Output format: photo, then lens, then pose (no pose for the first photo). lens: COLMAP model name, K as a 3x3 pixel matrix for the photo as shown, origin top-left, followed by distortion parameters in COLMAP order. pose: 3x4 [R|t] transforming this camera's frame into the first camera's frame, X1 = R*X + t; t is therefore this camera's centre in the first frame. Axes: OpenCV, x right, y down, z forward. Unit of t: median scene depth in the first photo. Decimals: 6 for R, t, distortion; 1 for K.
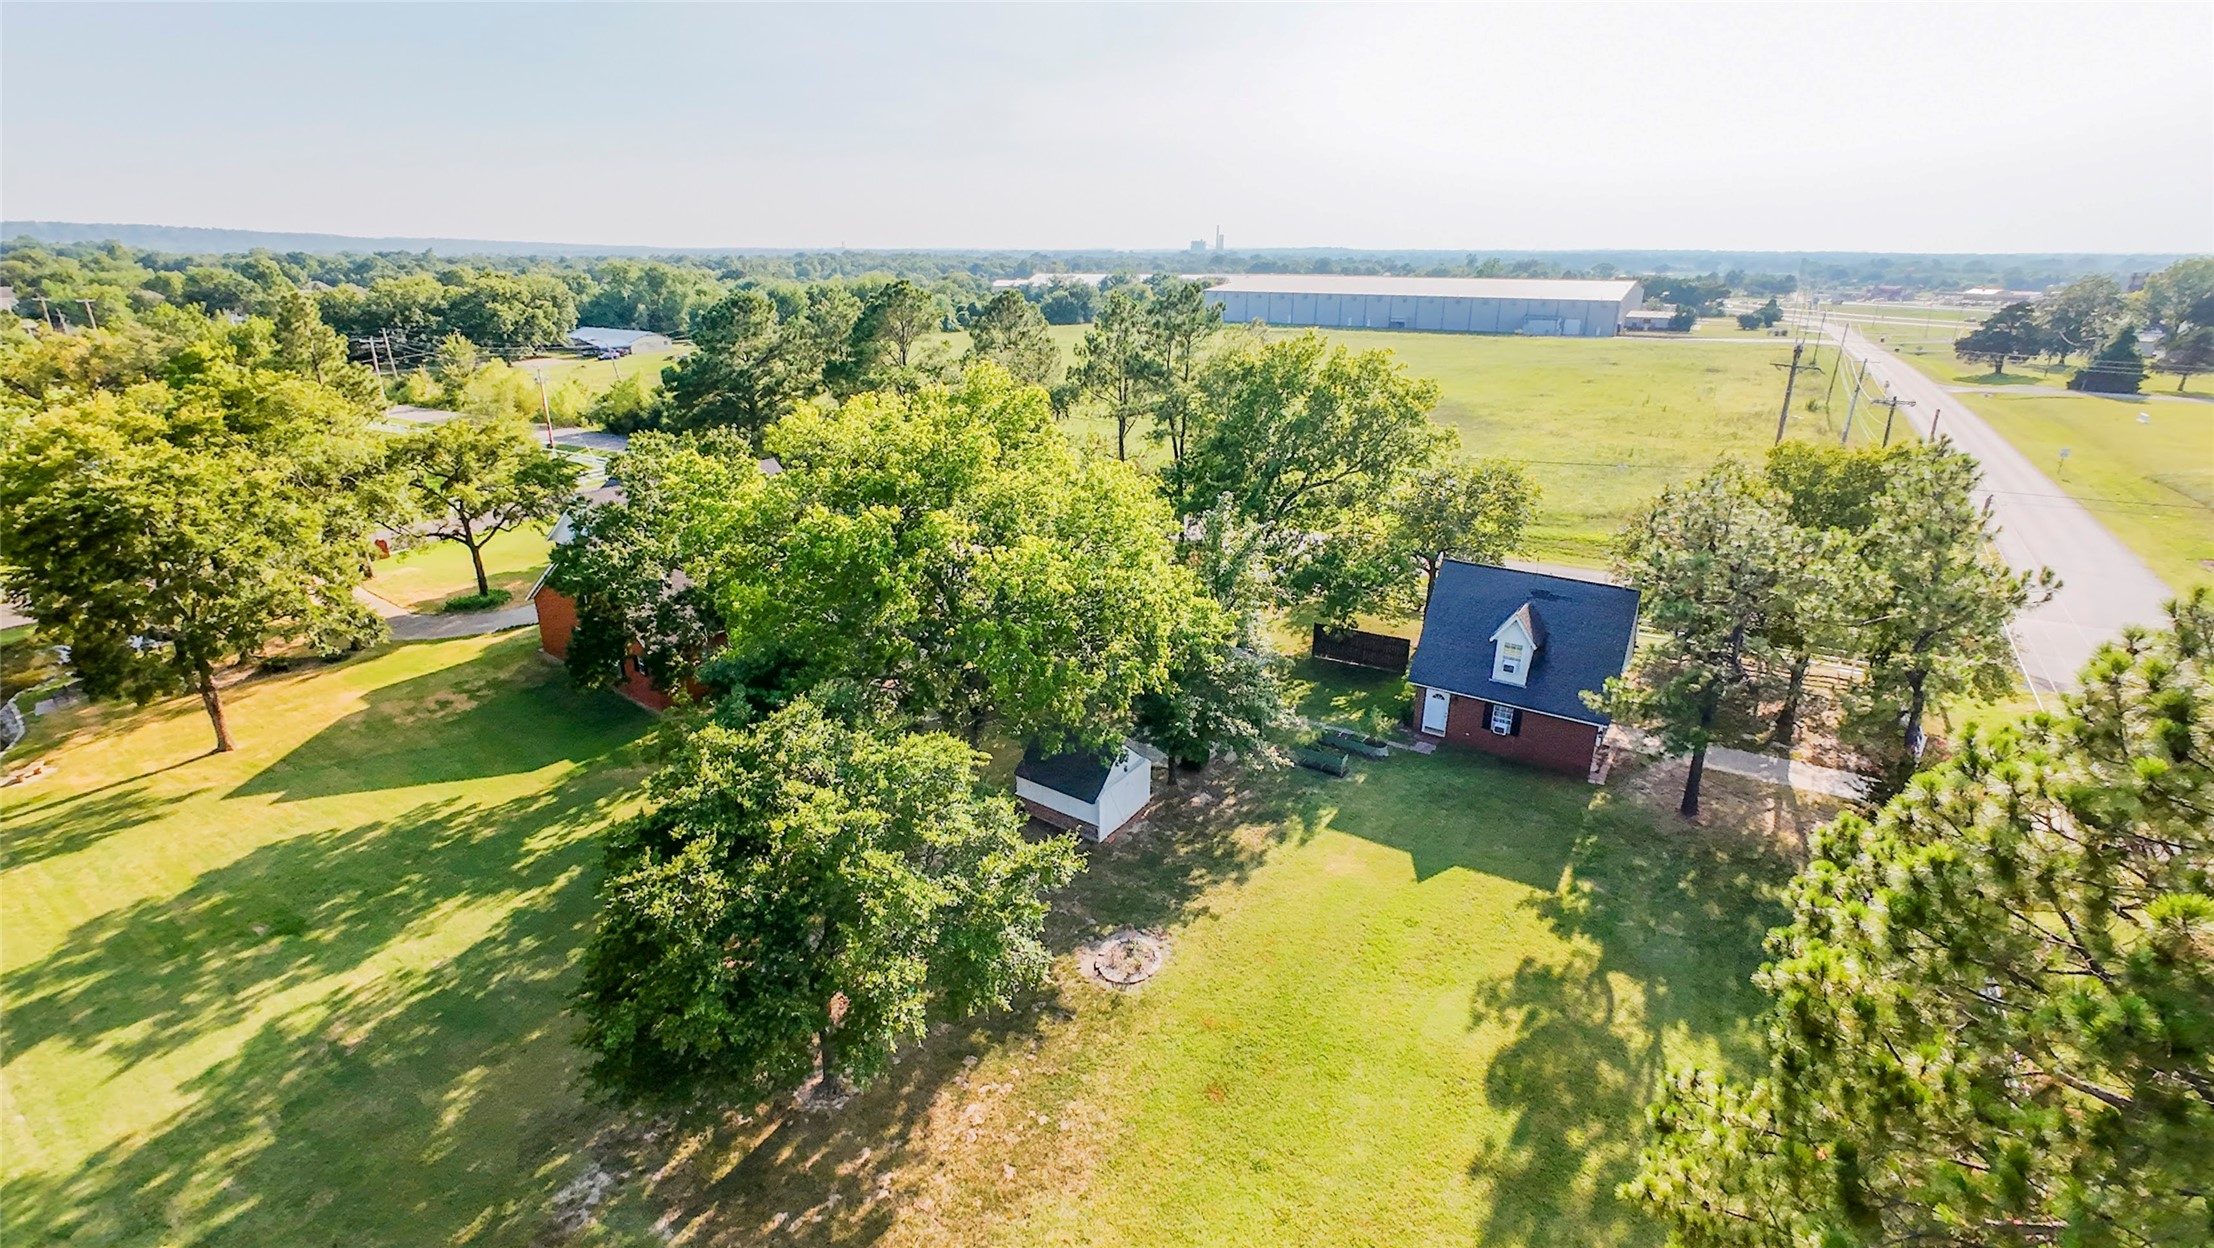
lens RADIAL K [[956.0, 0, 1111.2], [0, 956.0, 627.1], [0, 0, 1]] dist [0.005289, 0.000318]
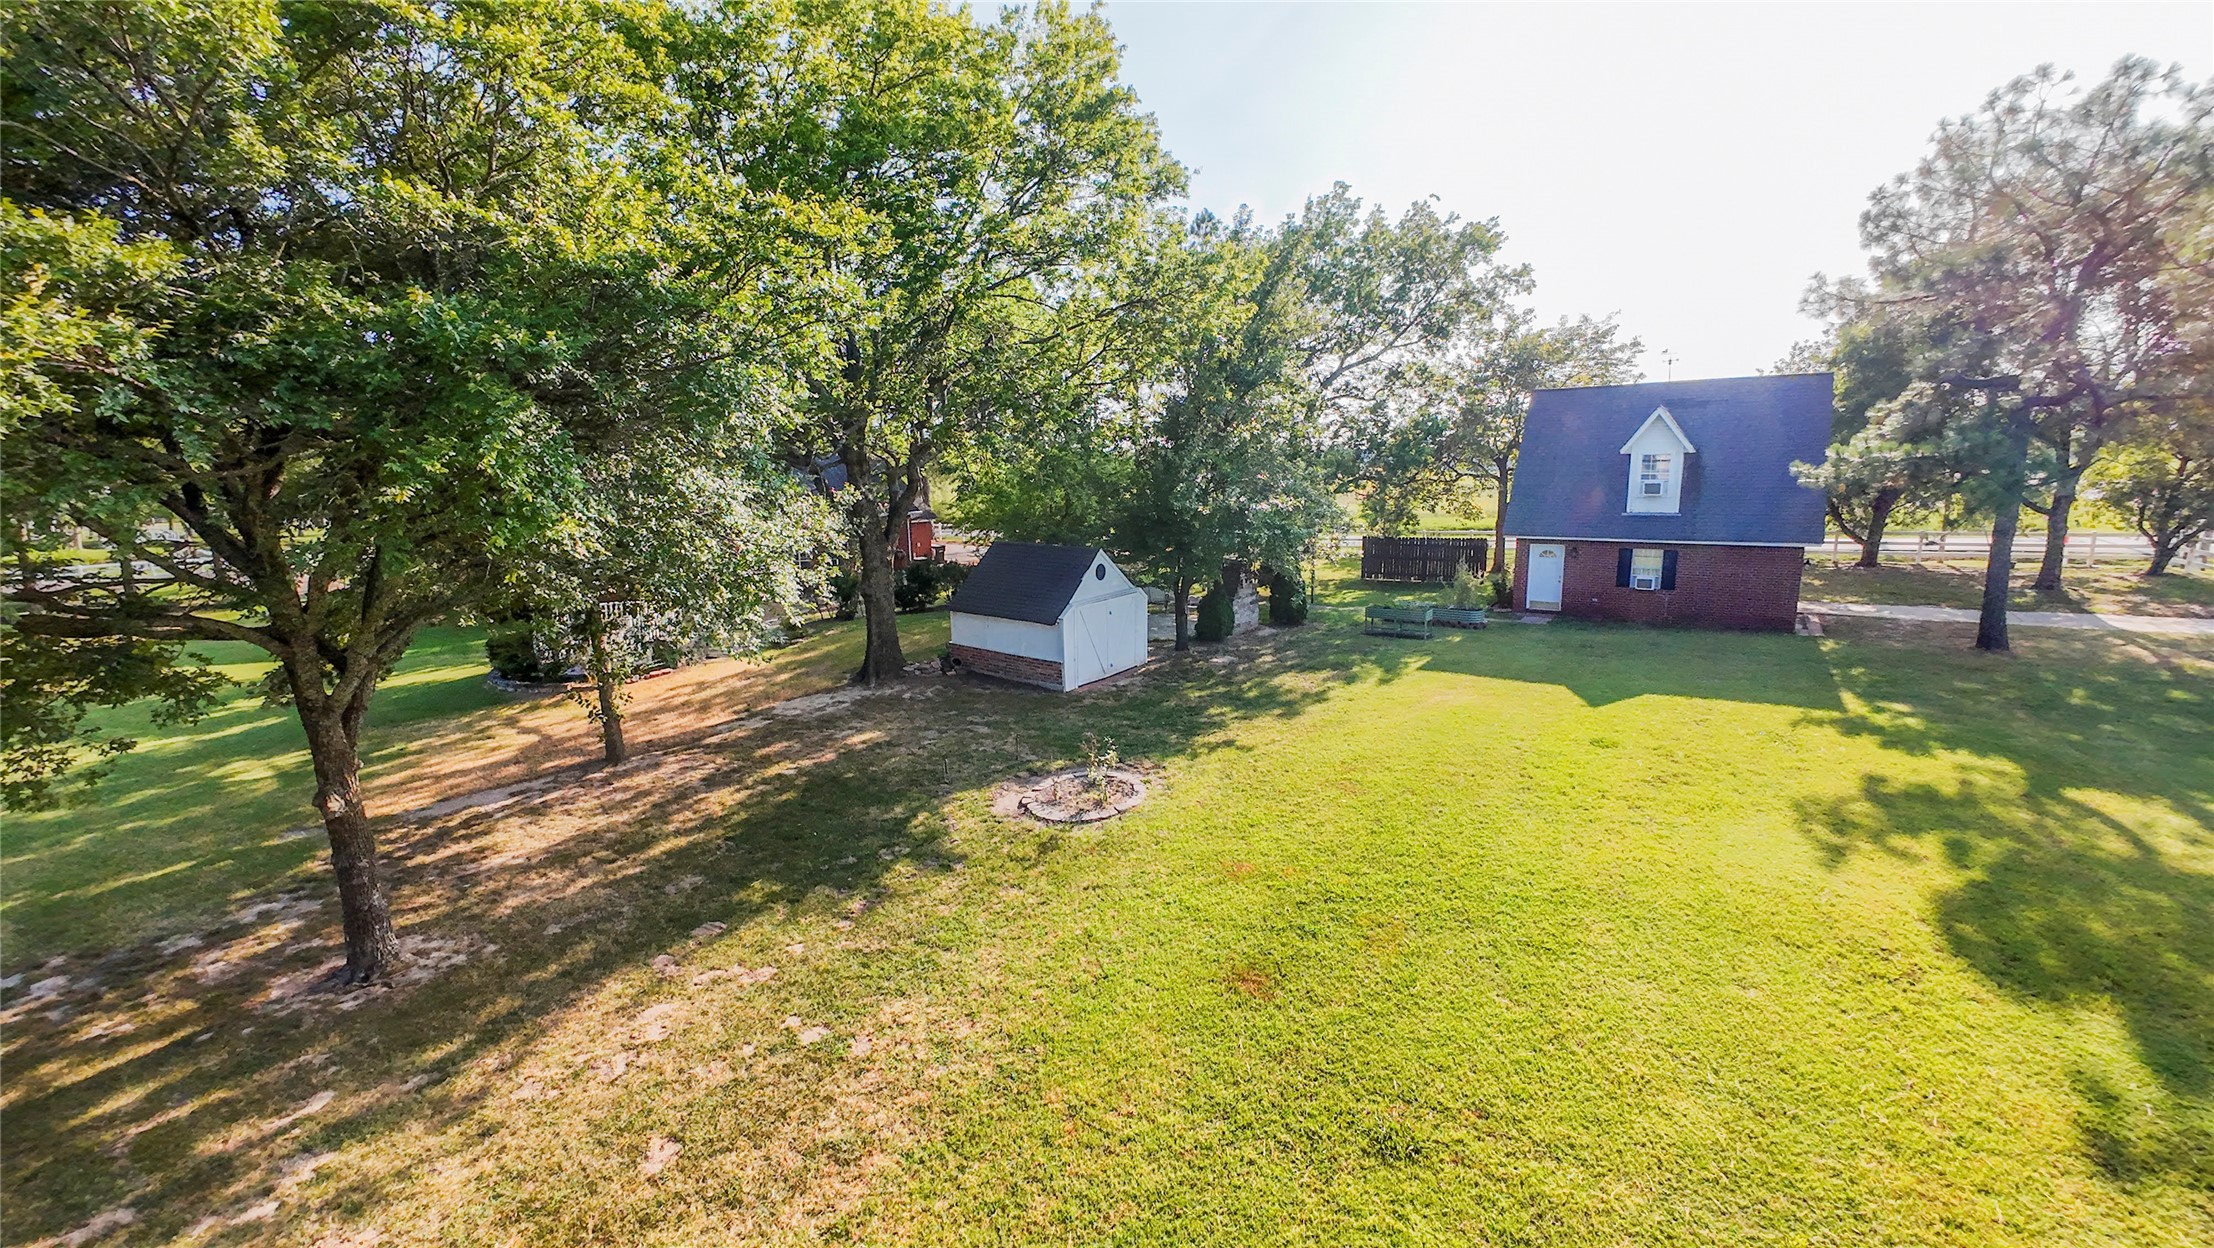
lens RADIAL K [[830.7, 0, 1105.8], [0, 830.7, 623.7], [0, 0, 1]] dist [-0.002342, -0.000056]
pose [[0.997778, -0.025288, -0.061639, 0.064724], [0.014348, 0.985018, -0.171853, 0.355151], [0.065061, 0.170587, 0.983192, 0.559641]]
